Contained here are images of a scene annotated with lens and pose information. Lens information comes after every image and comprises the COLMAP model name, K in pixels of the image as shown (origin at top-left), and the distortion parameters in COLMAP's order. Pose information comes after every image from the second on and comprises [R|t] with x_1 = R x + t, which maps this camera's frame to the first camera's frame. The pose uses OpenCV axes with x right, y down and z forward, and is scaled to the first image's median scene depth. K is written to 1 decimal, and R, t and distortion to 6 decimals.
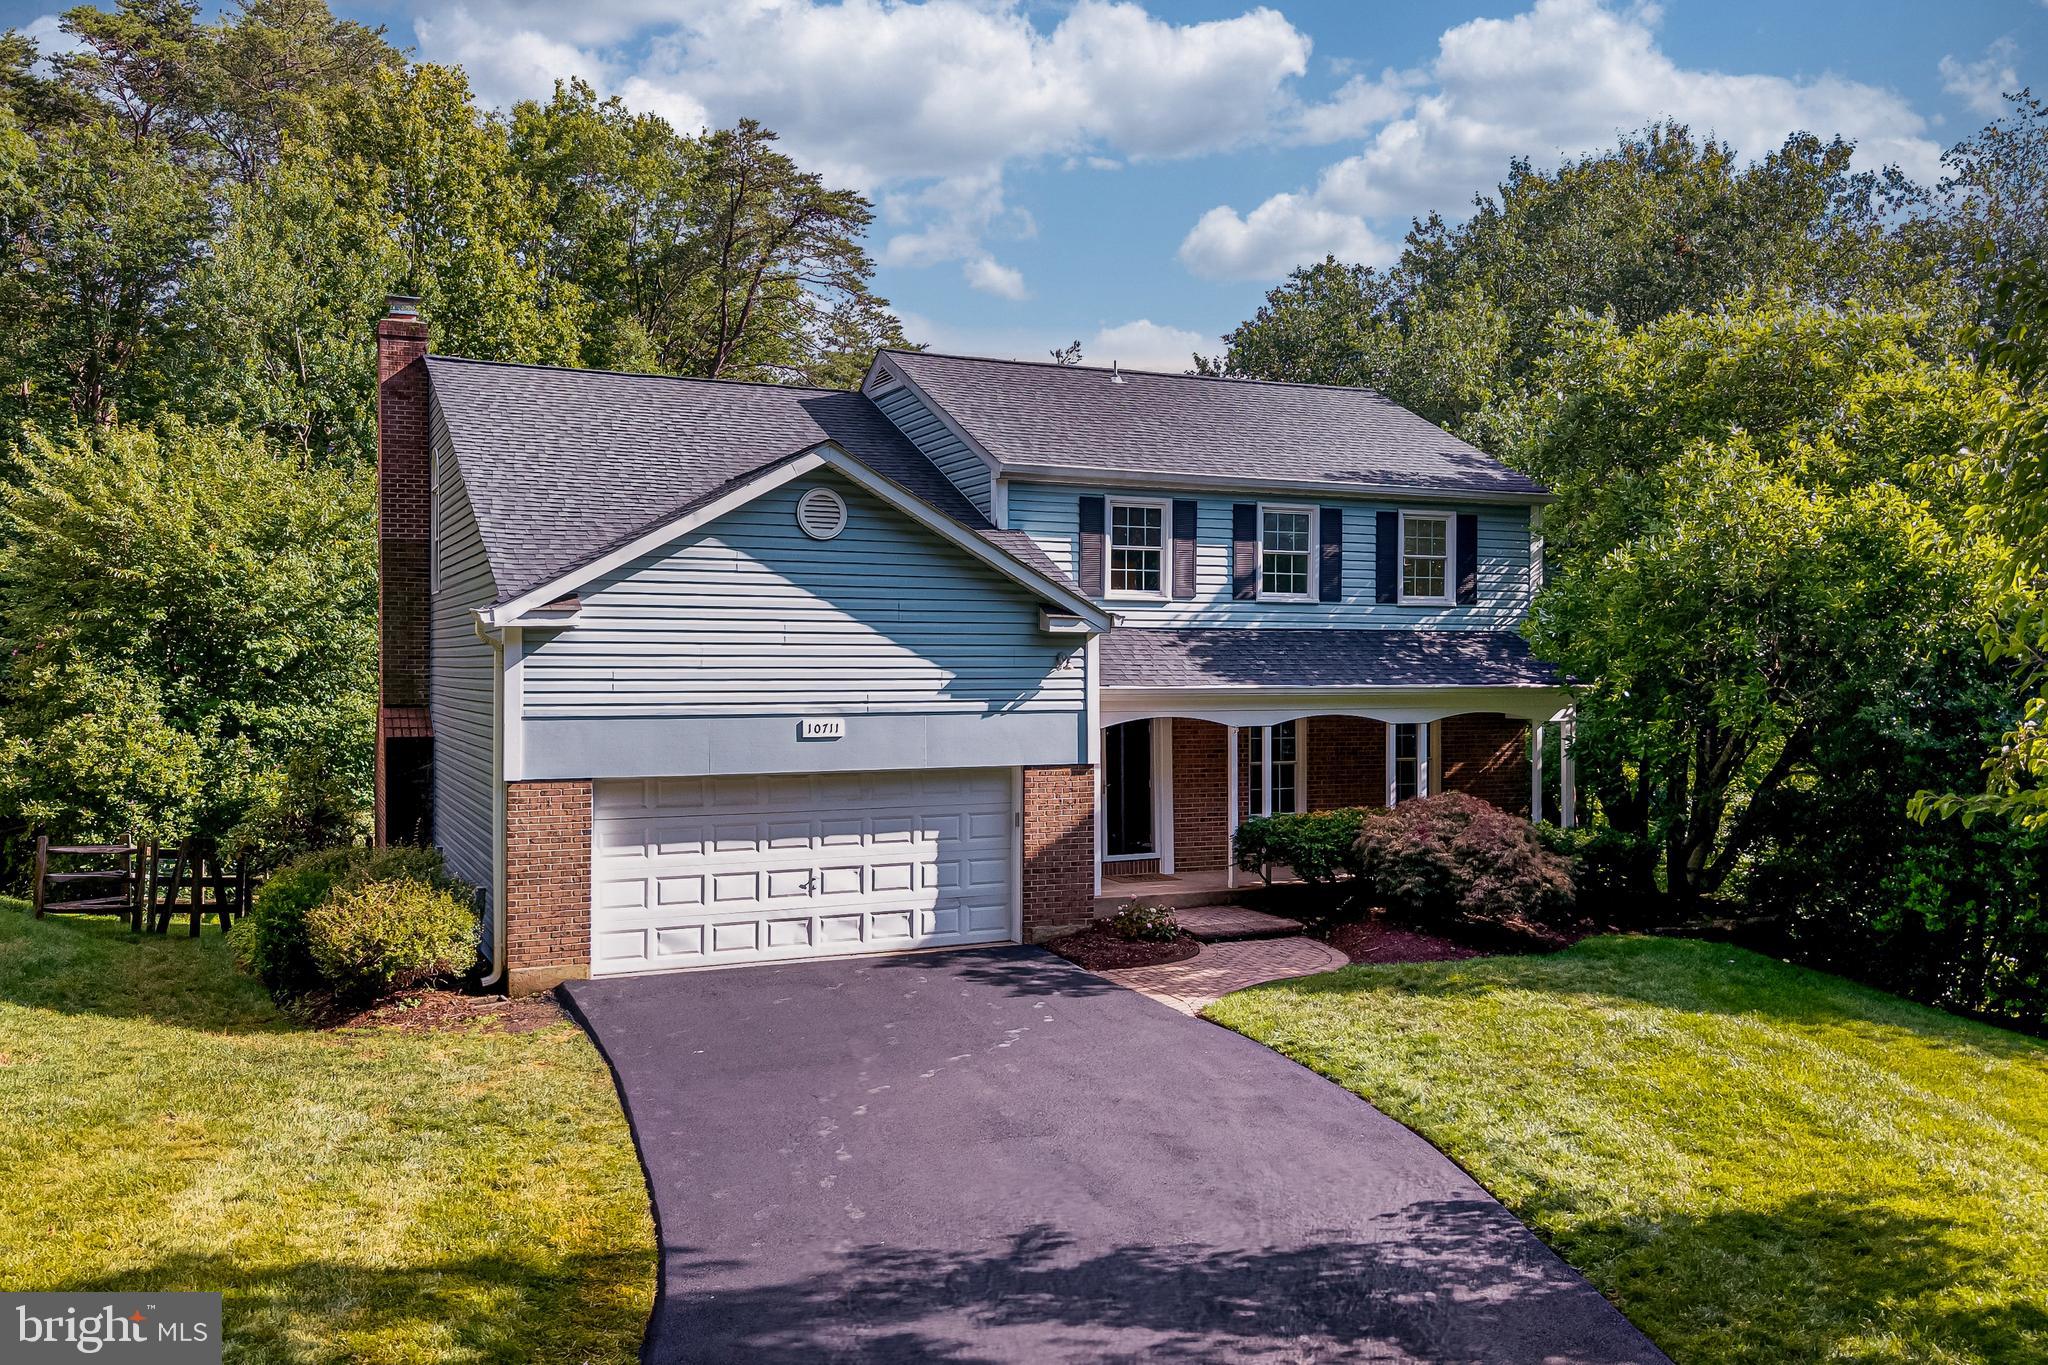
lens RADIAL K [[1530.0, 0, 964.2], [0, 1530.0, 744.8], [0, 0, 1]] dist [0.049427, -0.003983]
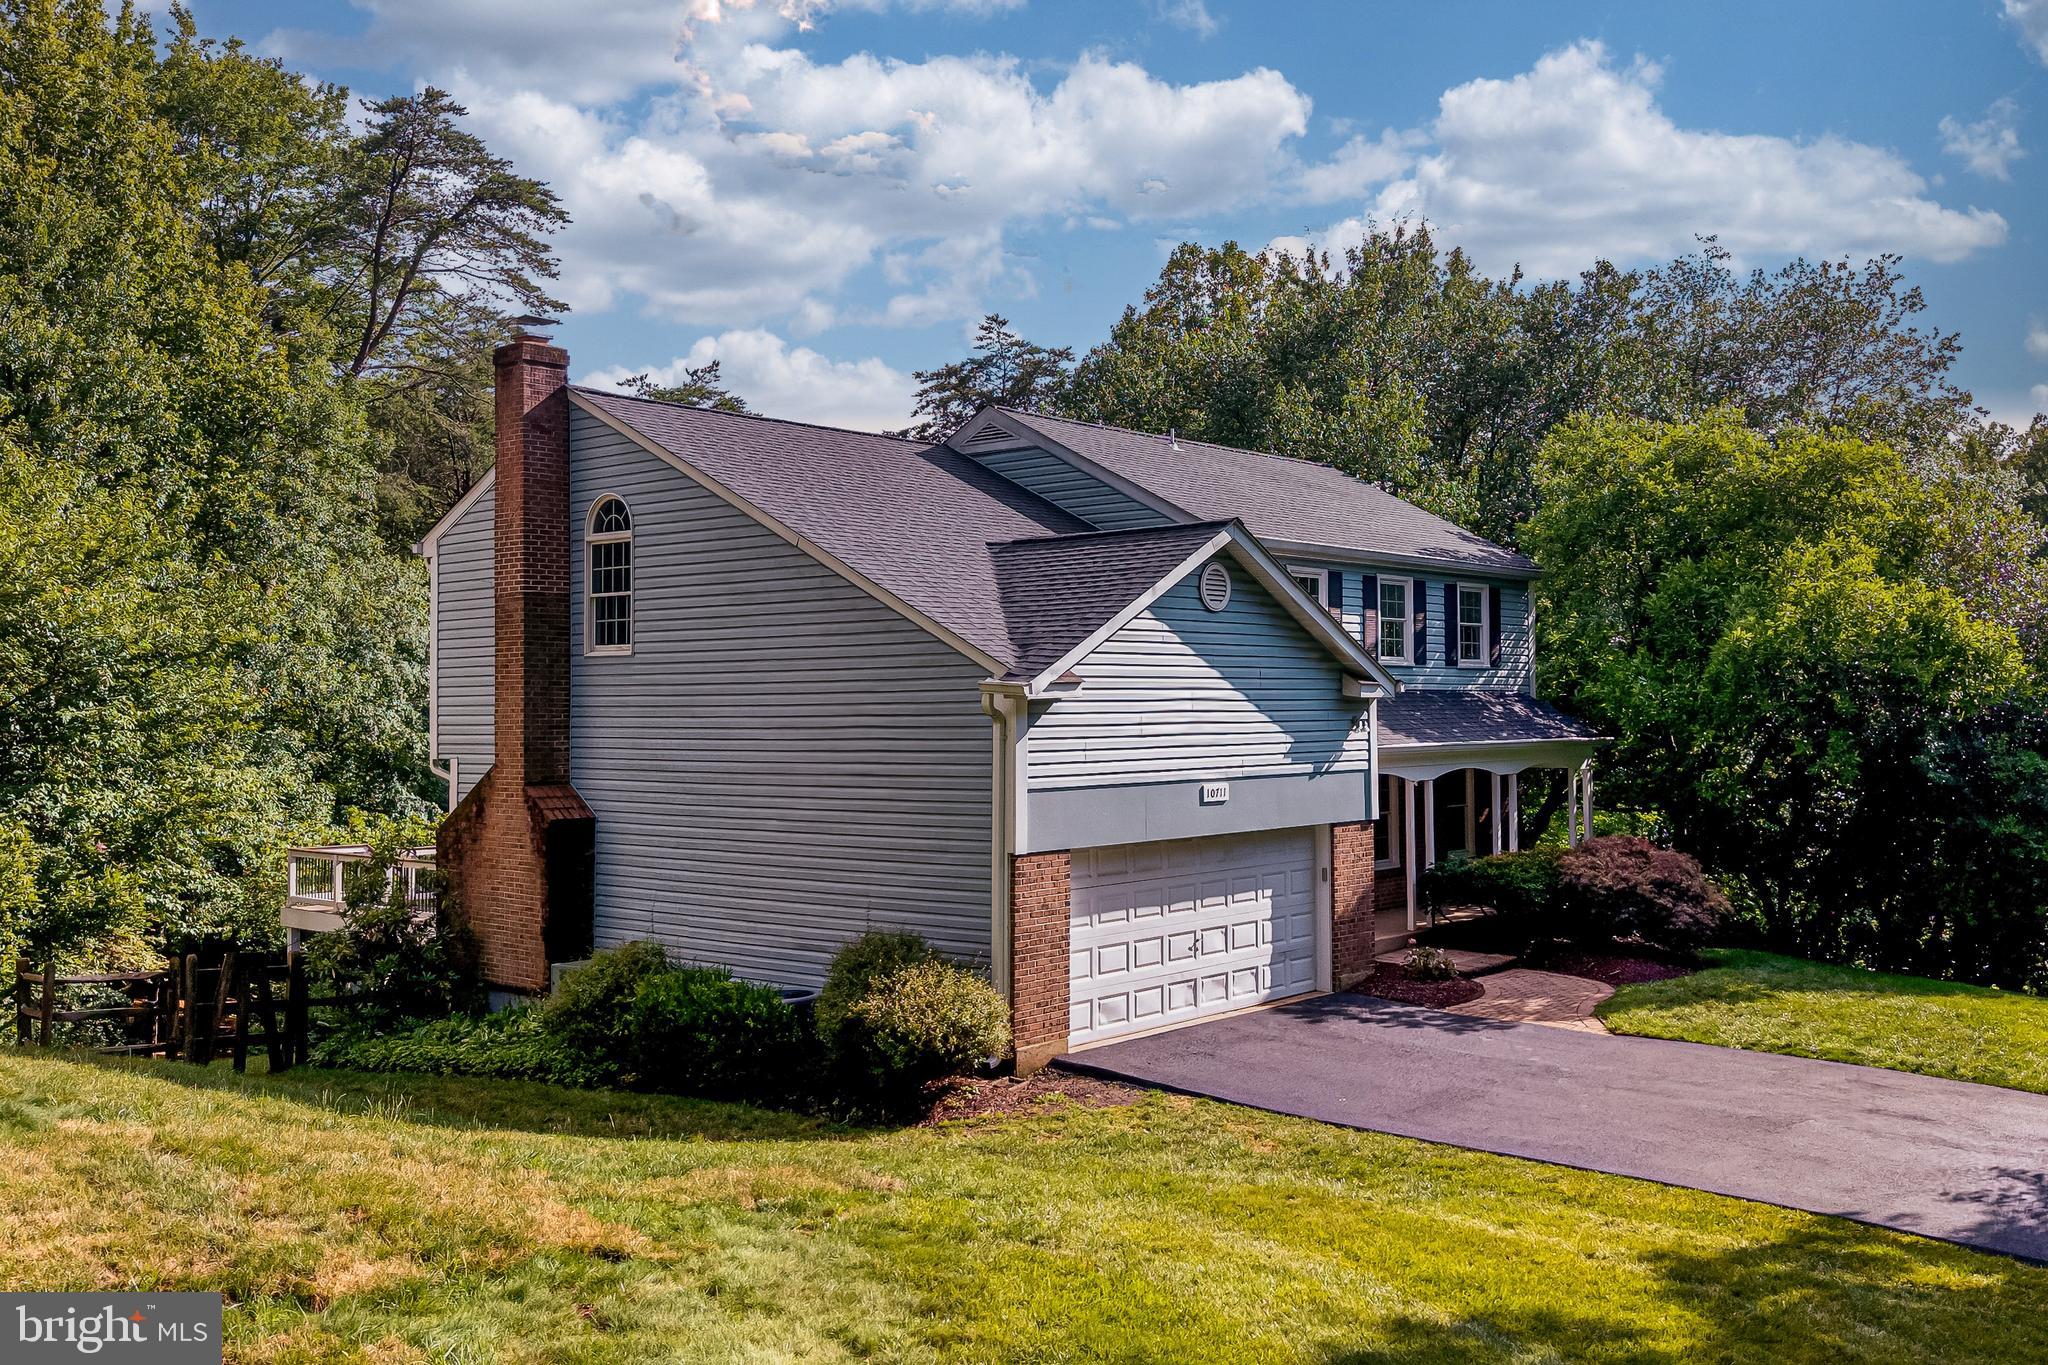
lens RADIAL K [[1718.1, 0, 1025.1], [0, 1718.1, 733.5], [0, 0, 1]] dist [0.114971, -0.252404]
pose [[0.911538, -0.014072, 0.410976, -0.645278], [0.029598, 0.999067, -0.031441, -0.017051], [-0.410150, 0.040824, 0.911104, -0.007659]]
